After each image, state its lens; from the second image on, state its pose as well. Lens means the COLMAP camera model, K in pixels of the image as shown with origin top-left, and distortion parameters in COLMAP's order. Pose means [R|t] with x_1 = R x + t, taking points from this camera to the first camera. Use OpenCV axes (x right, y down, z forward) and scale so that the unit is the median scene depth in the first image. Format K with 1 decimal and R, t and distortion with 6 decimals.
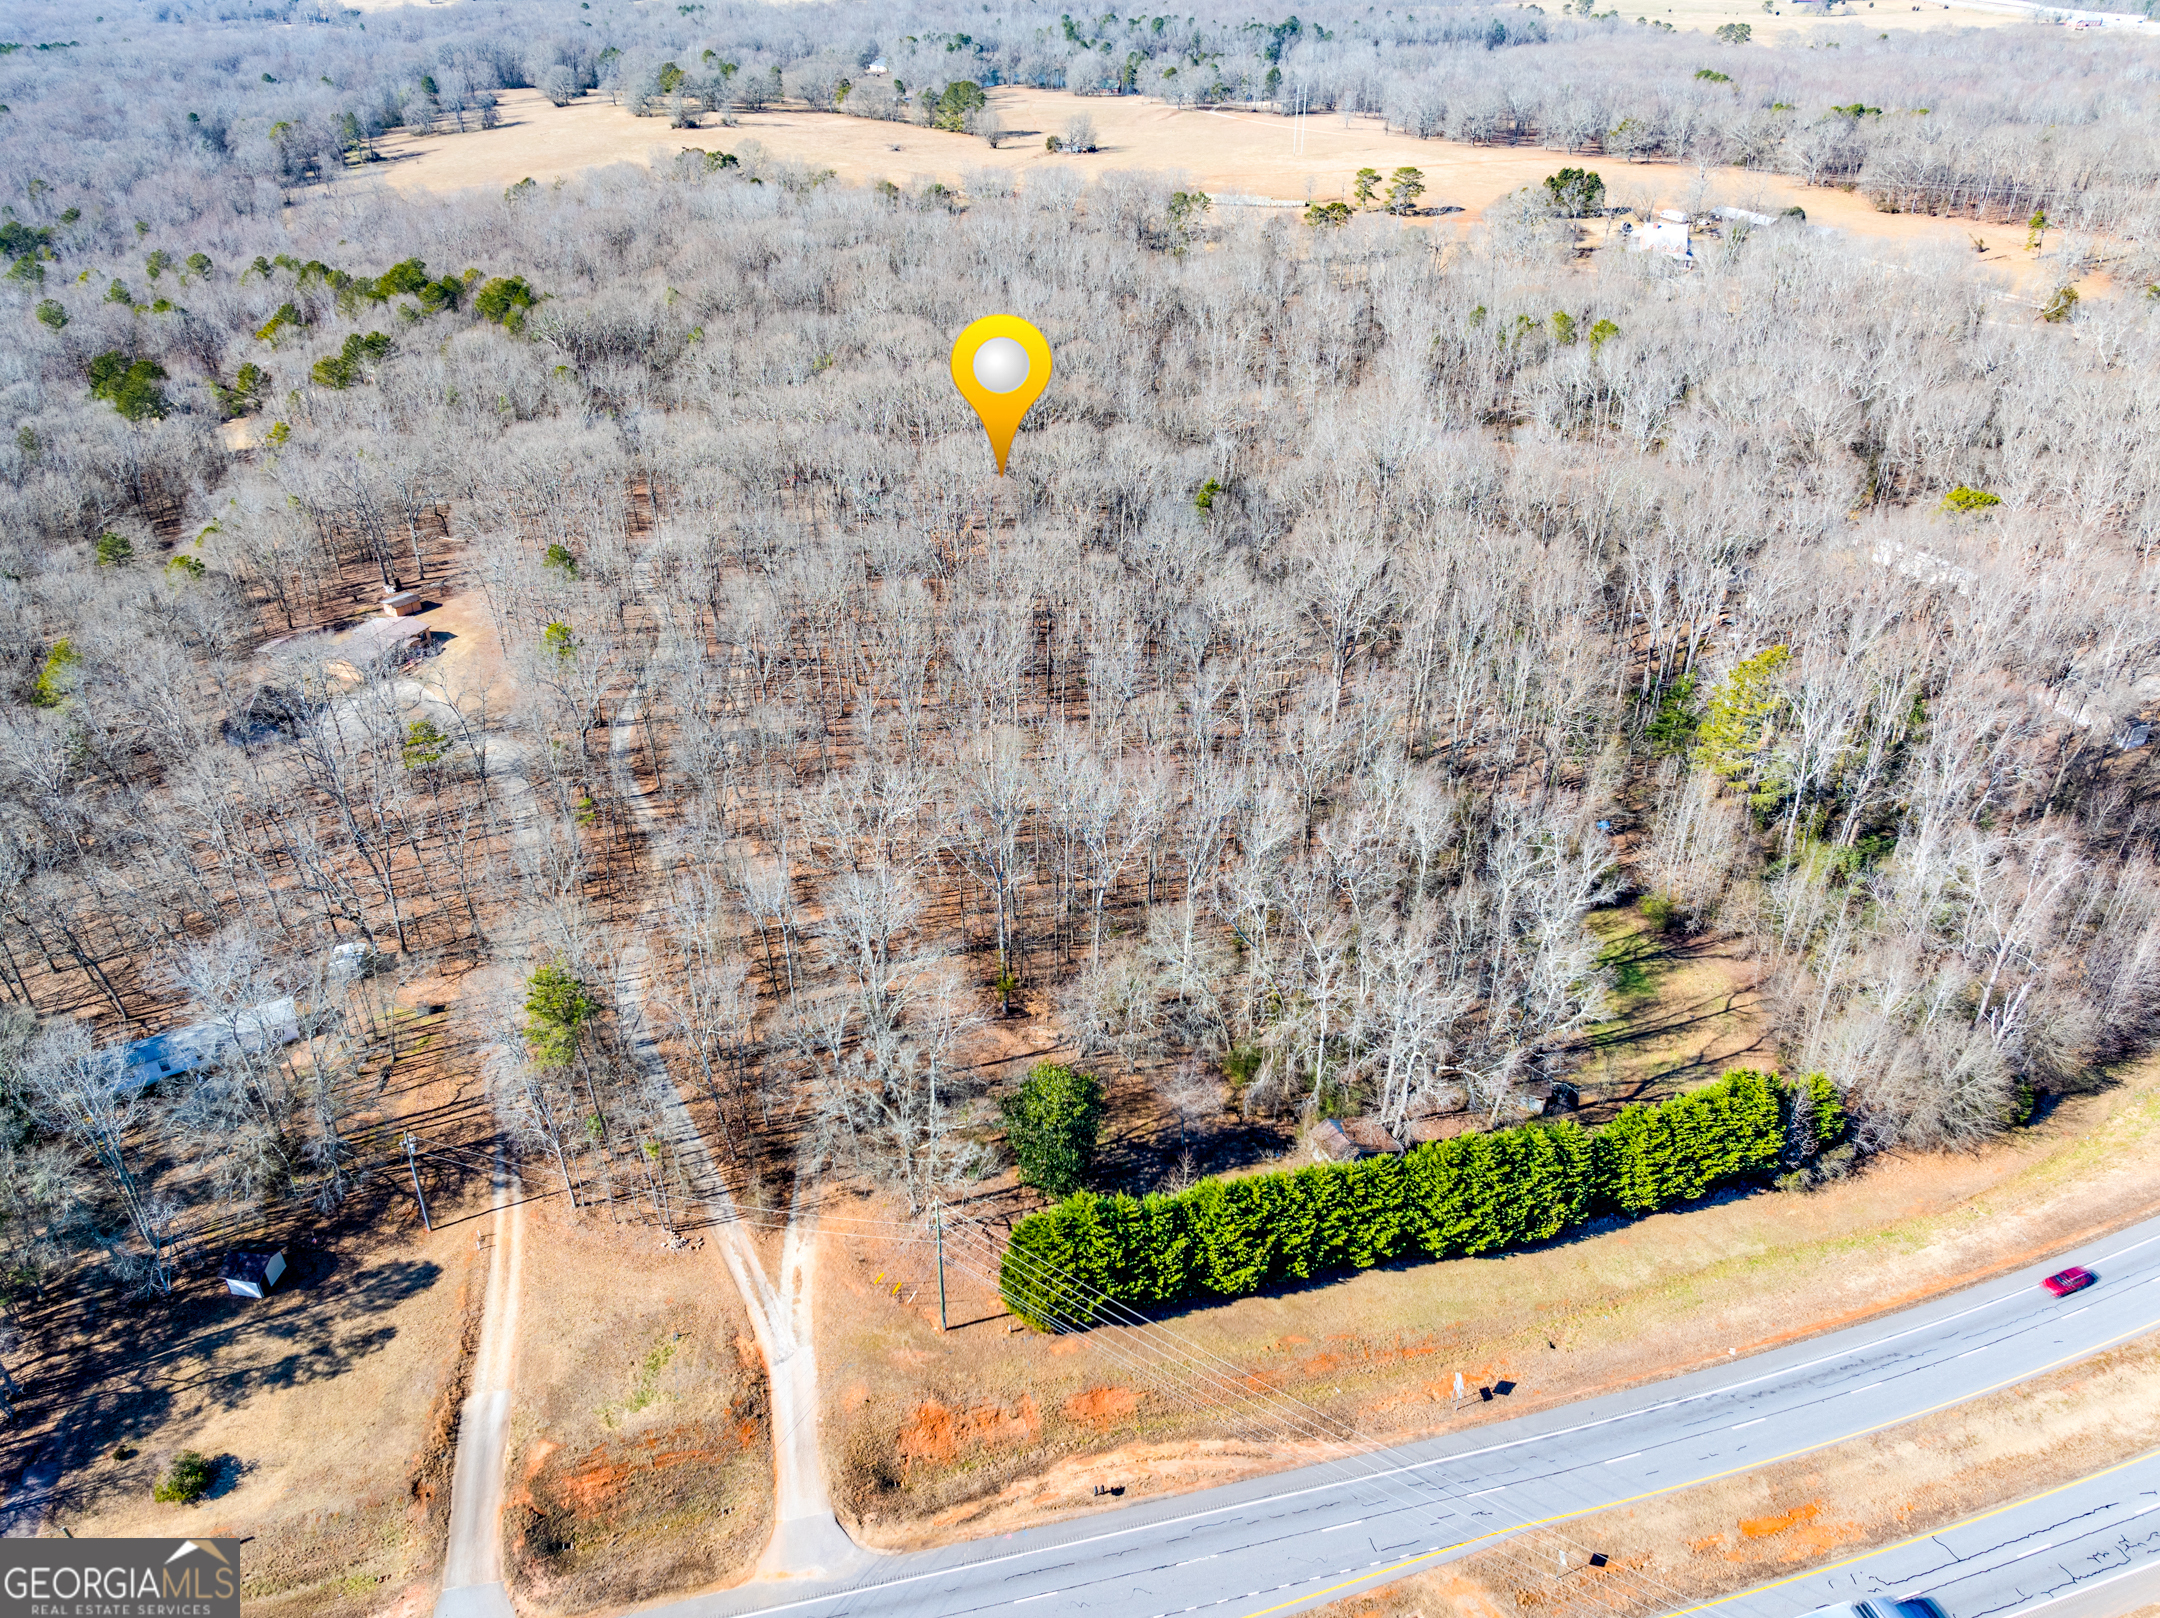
lens RADIAL K [[1517.9, 0, 1080.0], [0, 1517.9, 809.0], [0, 0, 1]] dist [-0.071454, 0.052858]
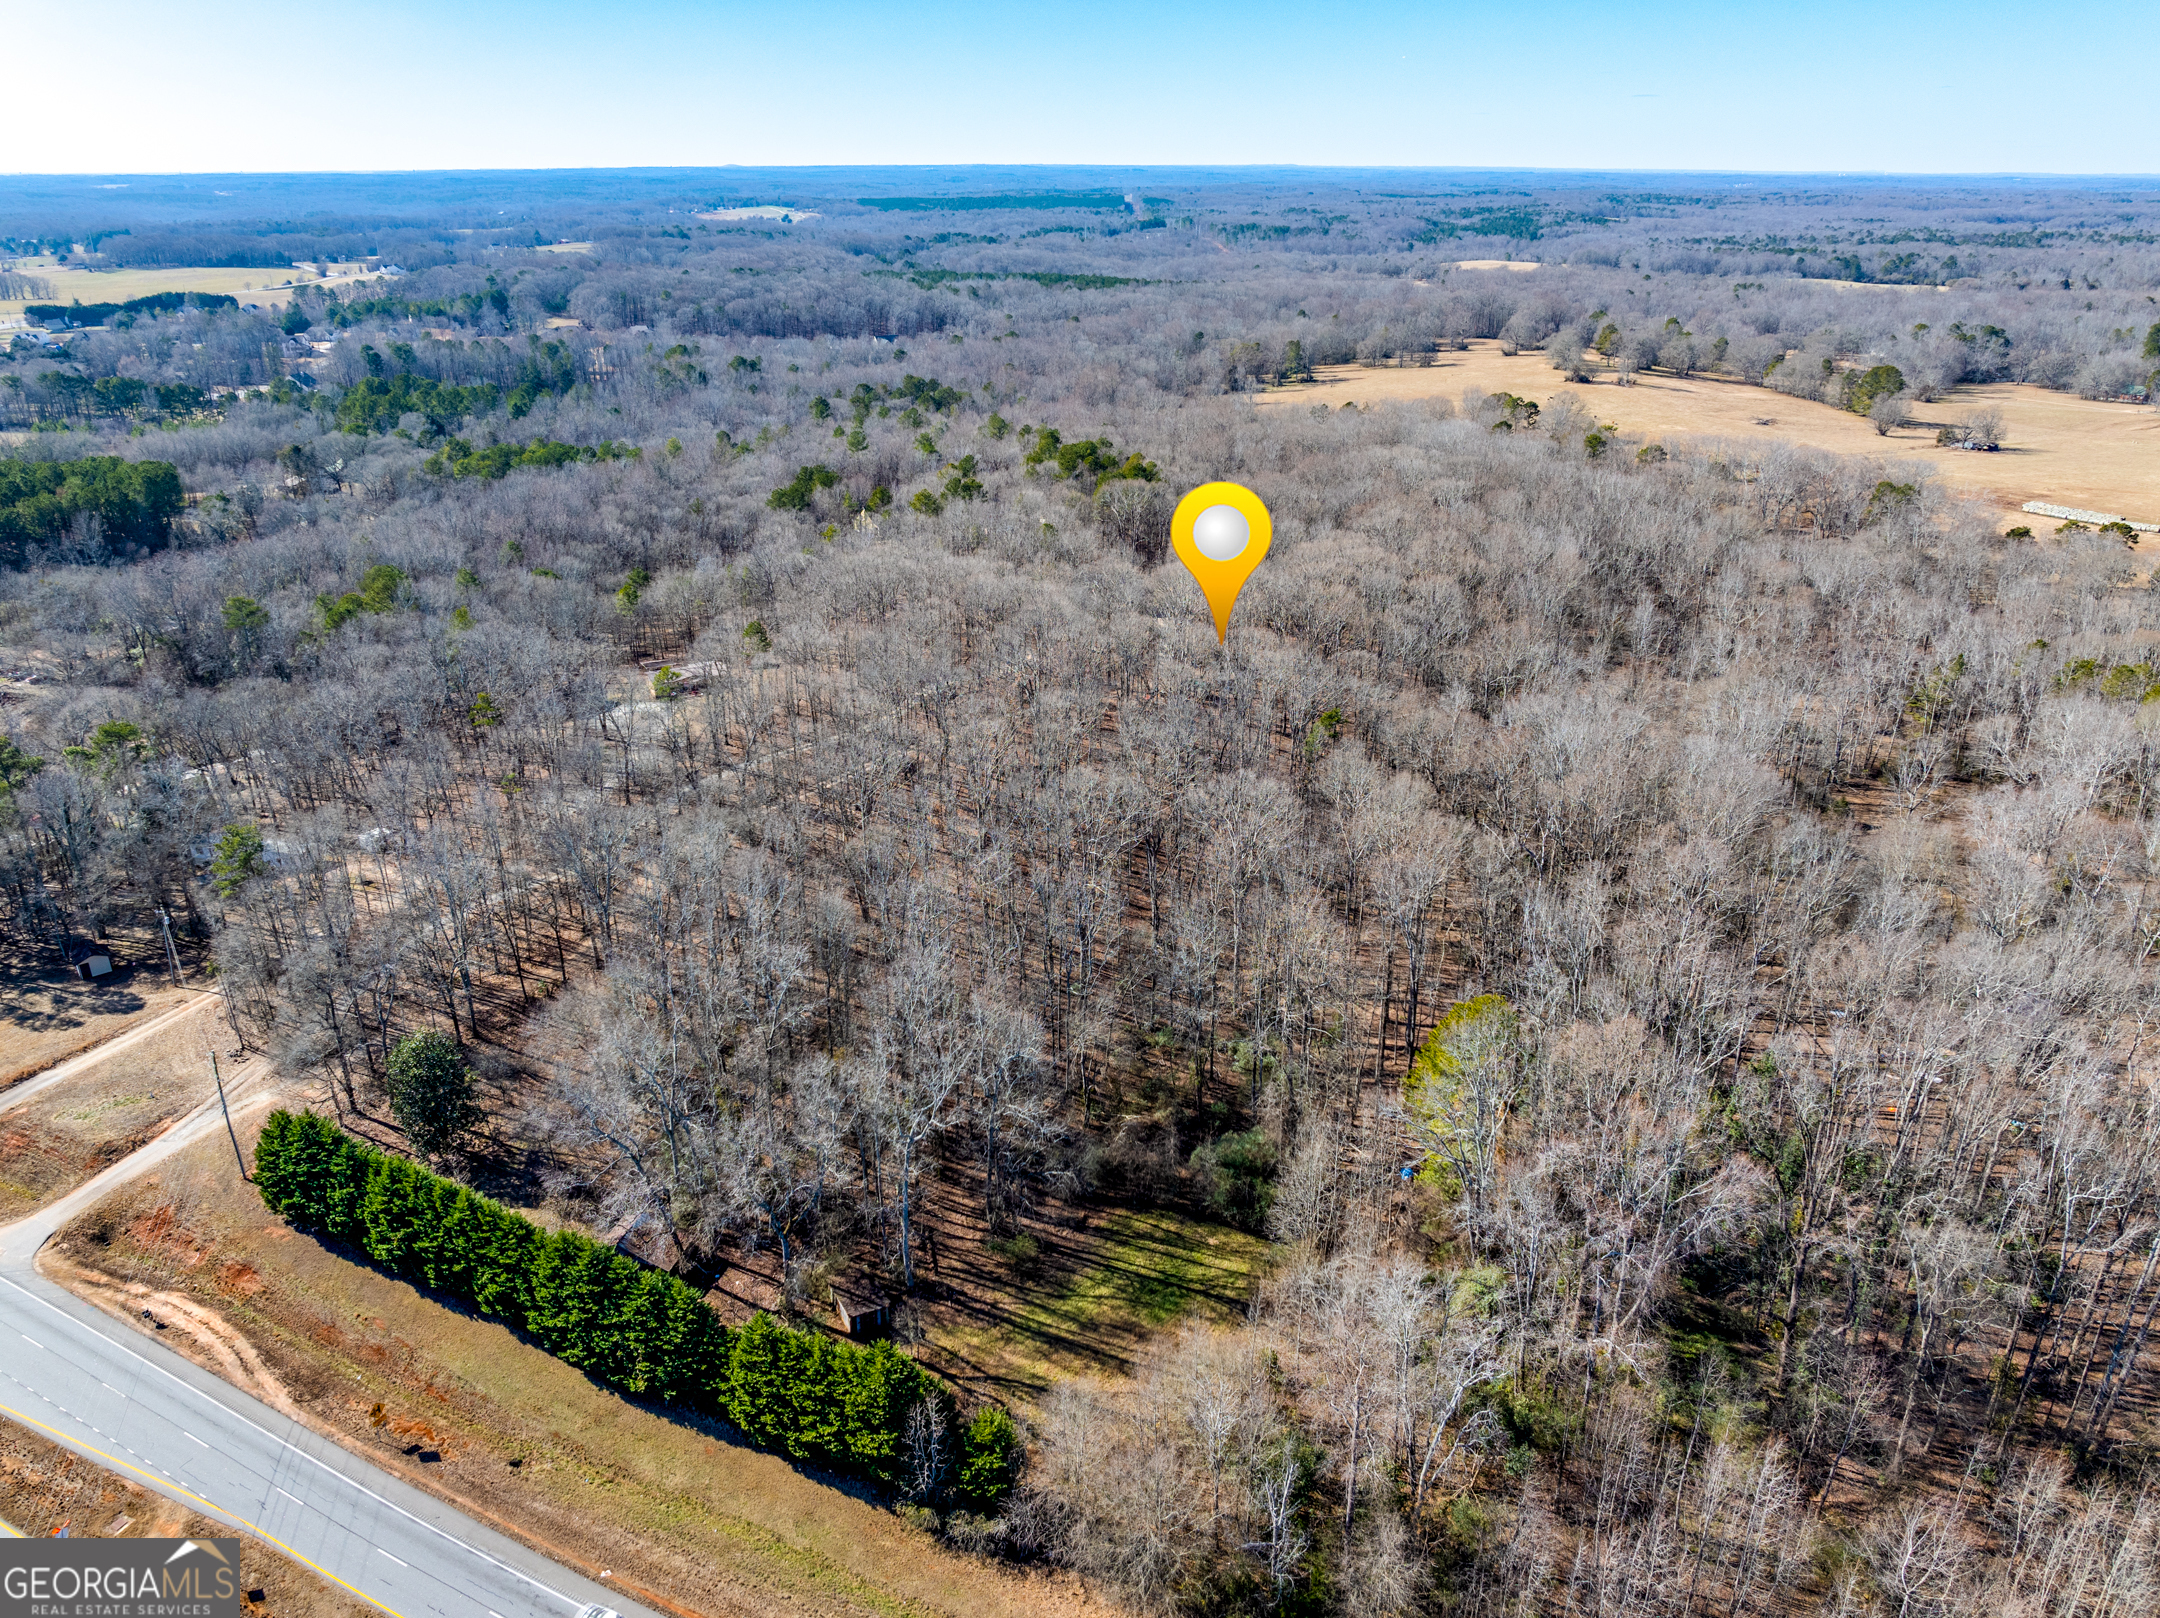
lens RADIAL K [[1517.9, 0, 1080.0], [0, 1517.9, 809.0], [0, 0, 1]] dist [-0.071454, 0.052858]
pose [[0.743259, 0.256167, -0.618016, 1.059382], [-0.350384, 0.936010, -0.033416, -0.135888], [0.569909, 0.241379, 0.785455, 0.335120]]
